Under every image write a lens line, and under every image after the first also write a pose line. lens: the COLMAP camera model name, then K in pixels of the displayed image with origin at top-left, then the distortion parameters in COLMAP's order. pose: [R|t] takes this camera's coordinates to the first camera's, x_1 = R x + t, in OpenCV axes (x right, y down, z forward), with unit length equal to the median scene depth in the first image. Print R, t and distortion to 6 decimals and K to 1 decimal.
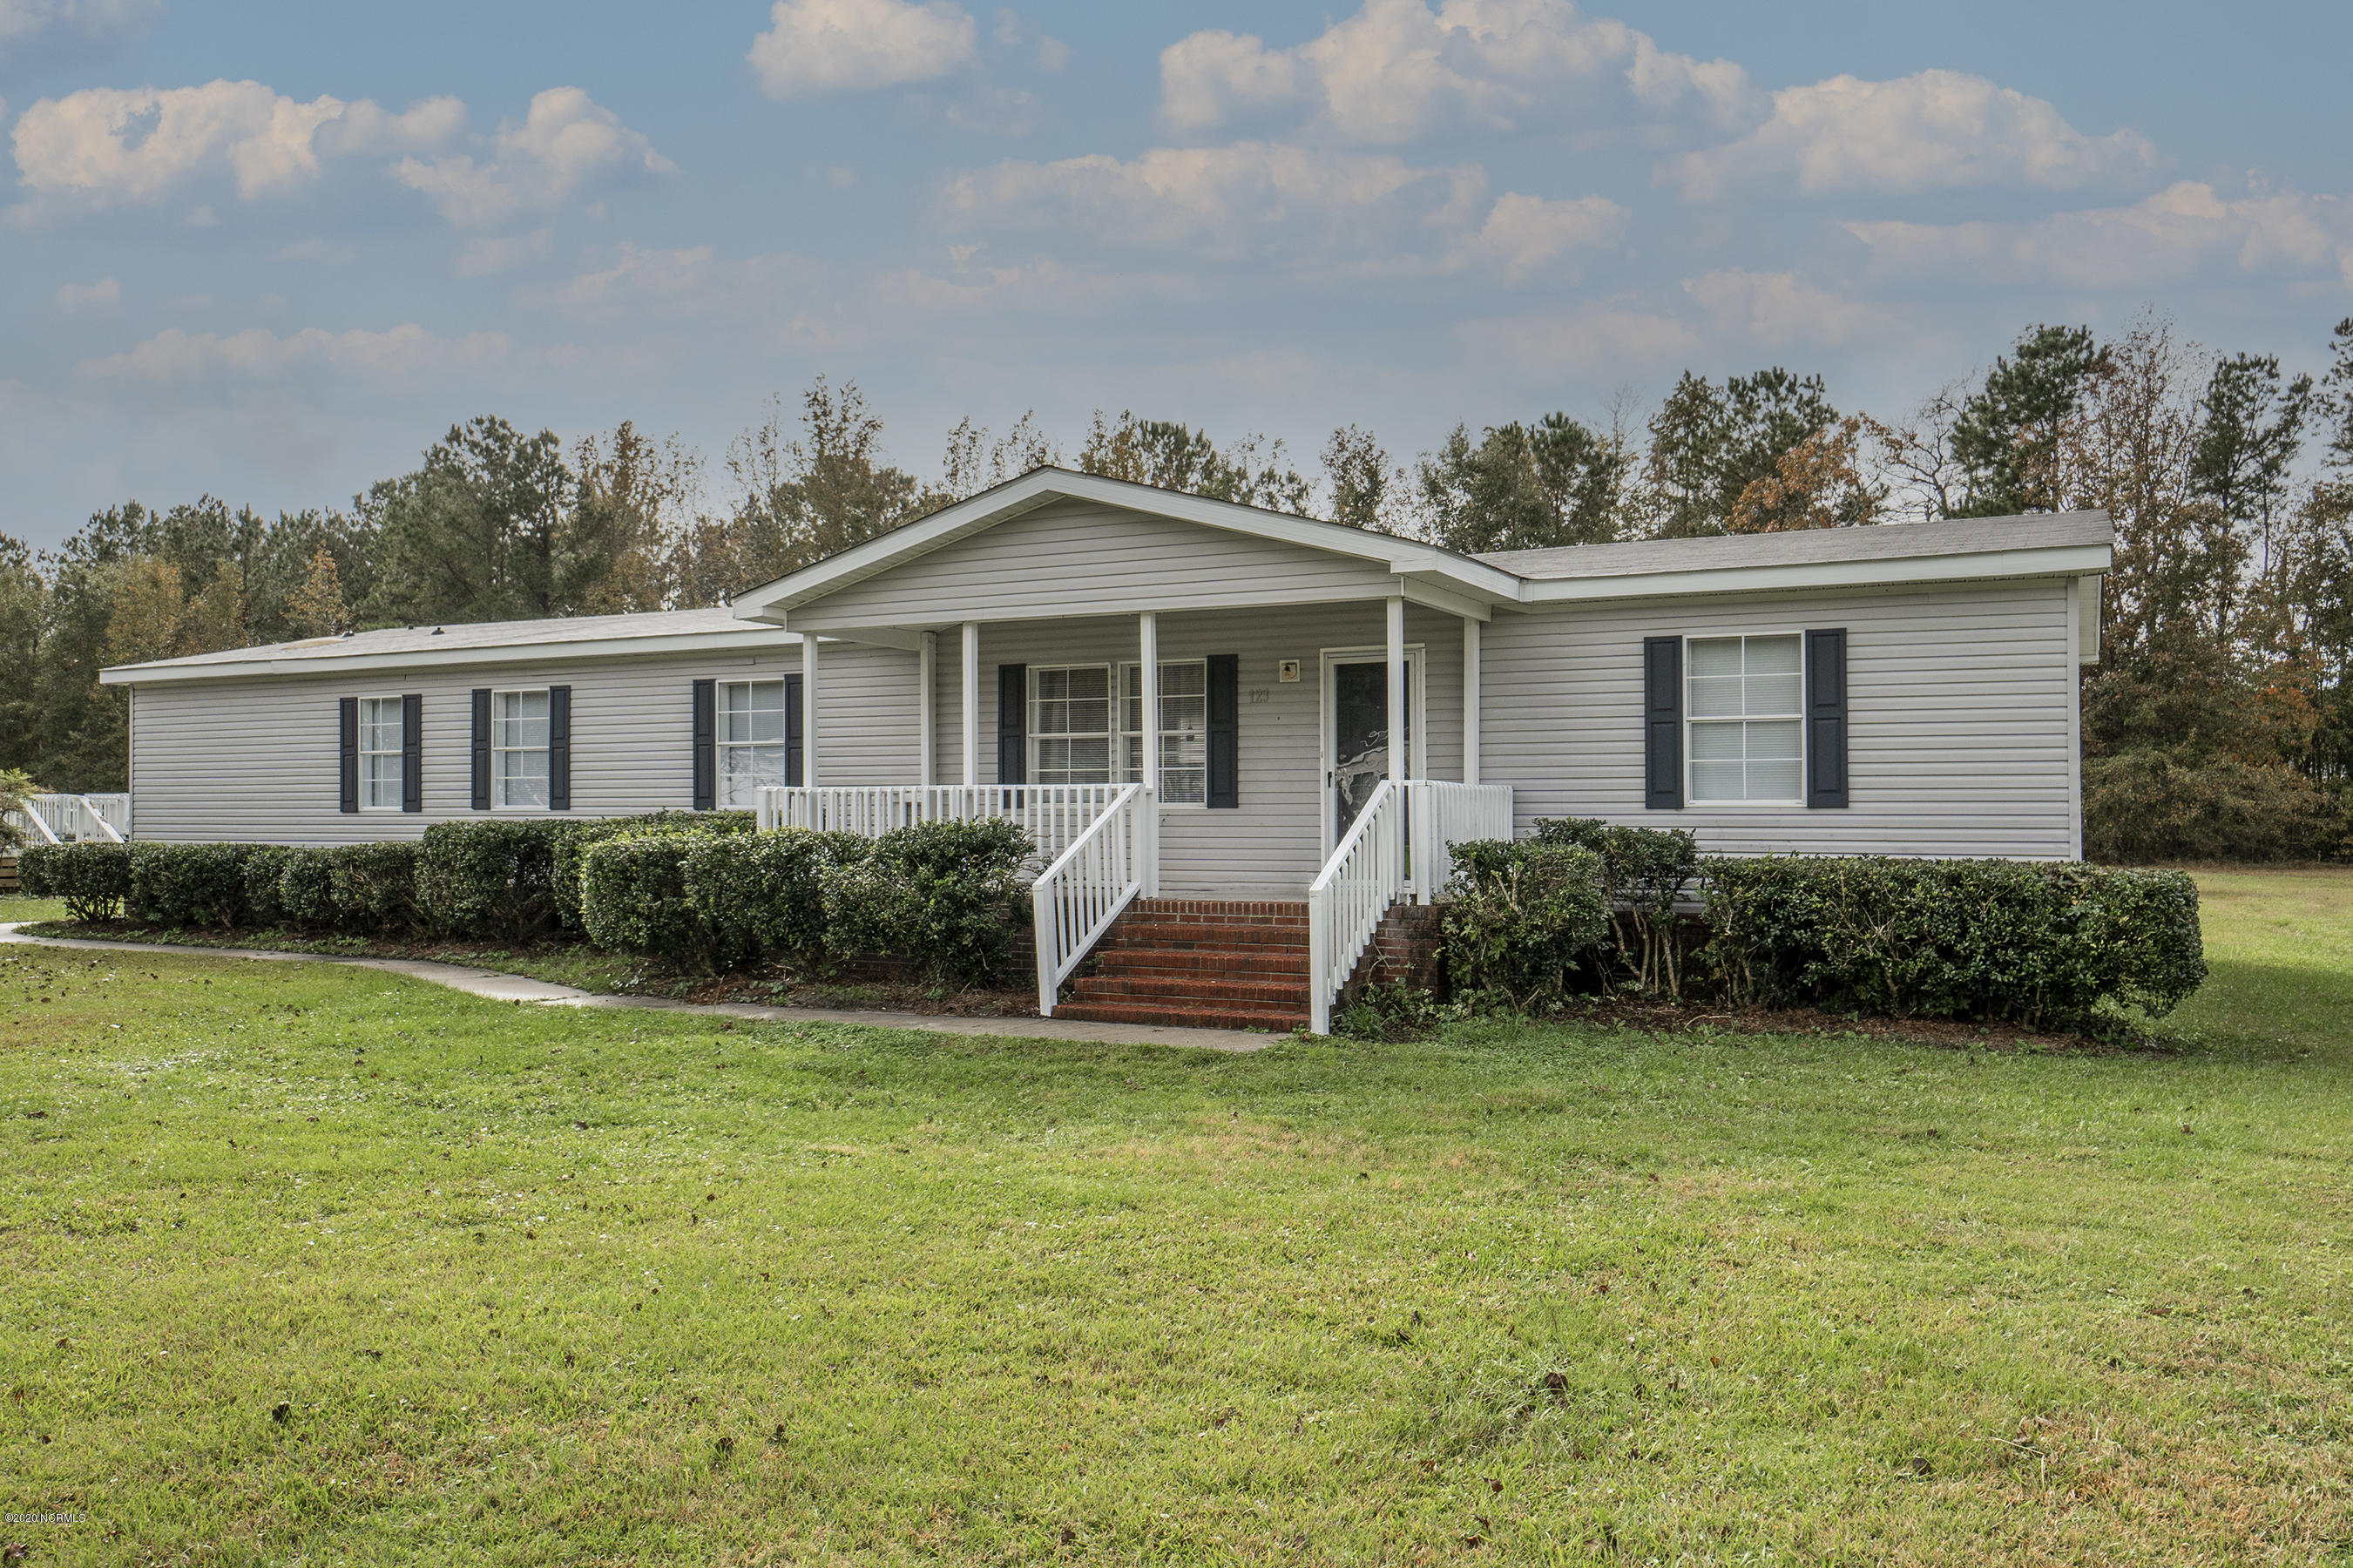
lens RADIAL K [[1428.7, 0, 1179.6], [0, 1428.7, 792.7], [0, 0, 1]] dist [-0.000429, -0.000039]
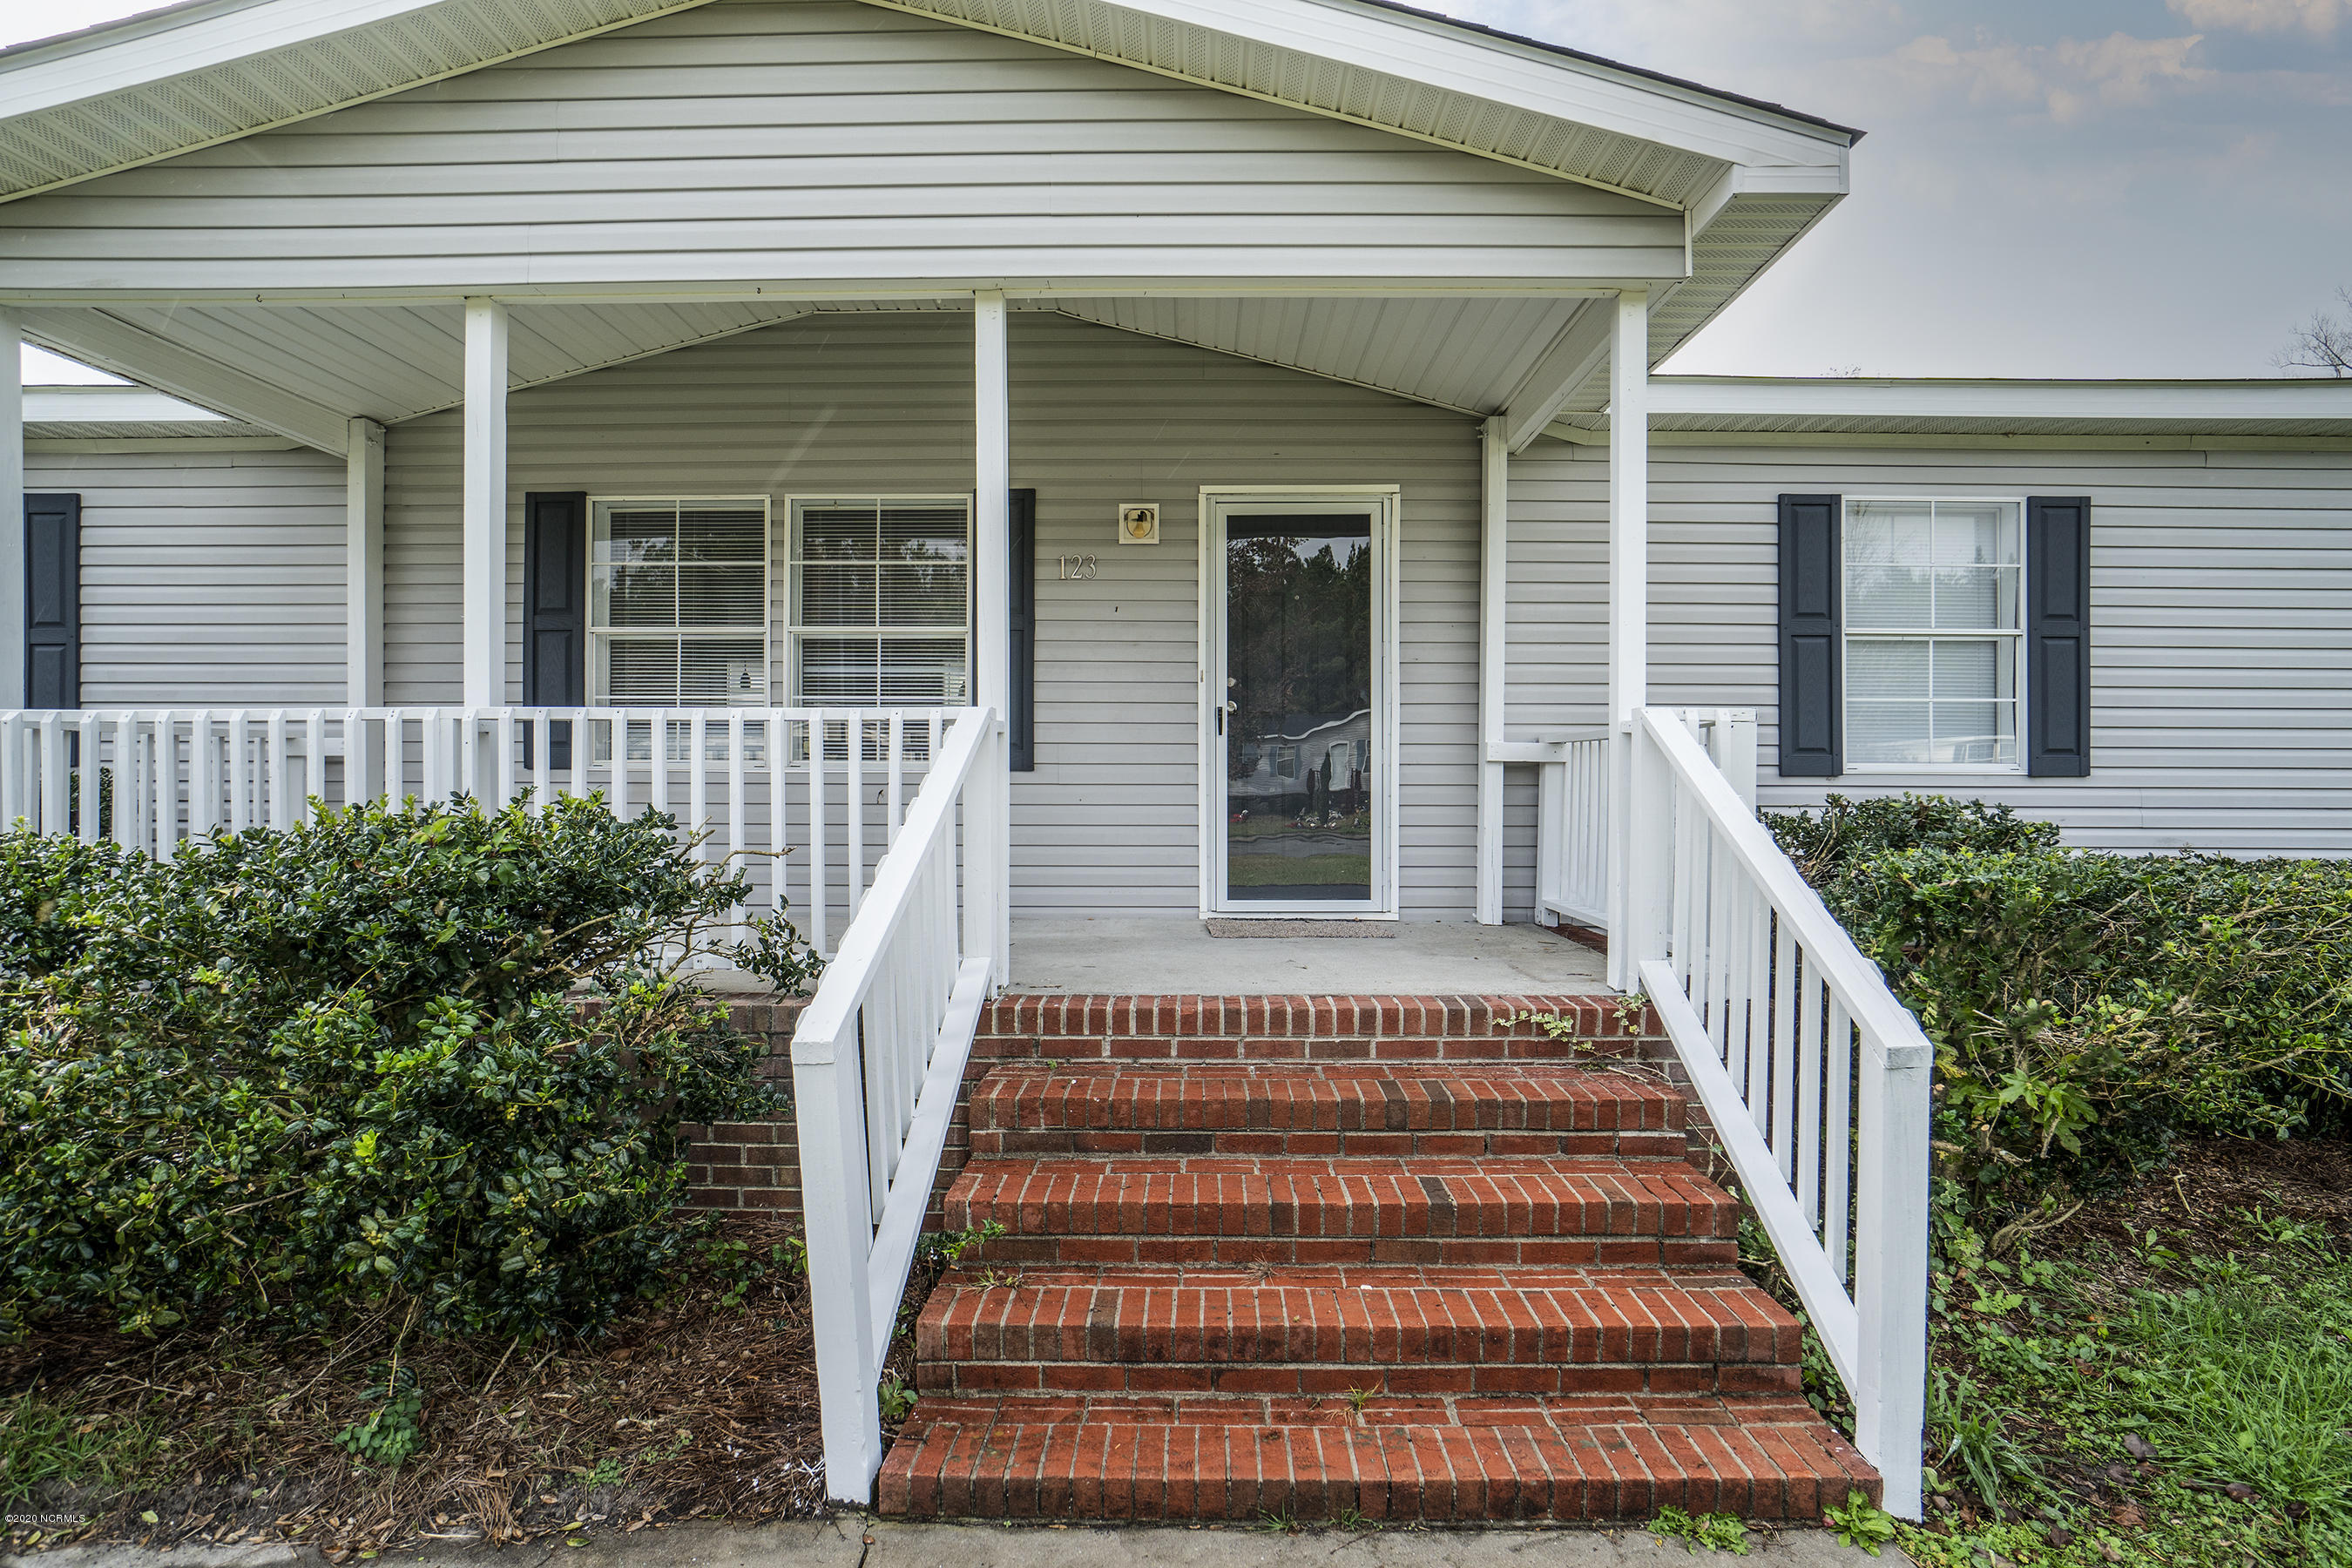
lens RADIAL K [[1151.9, 0, 1172.5], [0, 1151.9, 785.9], [0, 0, 1]] dist [-0.016109, 0.000578]
pose [[0.907205, 0.001361, 0.420686, -0.114345], [-0.011996, 0.999672, 0.022637, 0.007175], [-0.420517, -0.025583, 0.906924, 0.674138]]
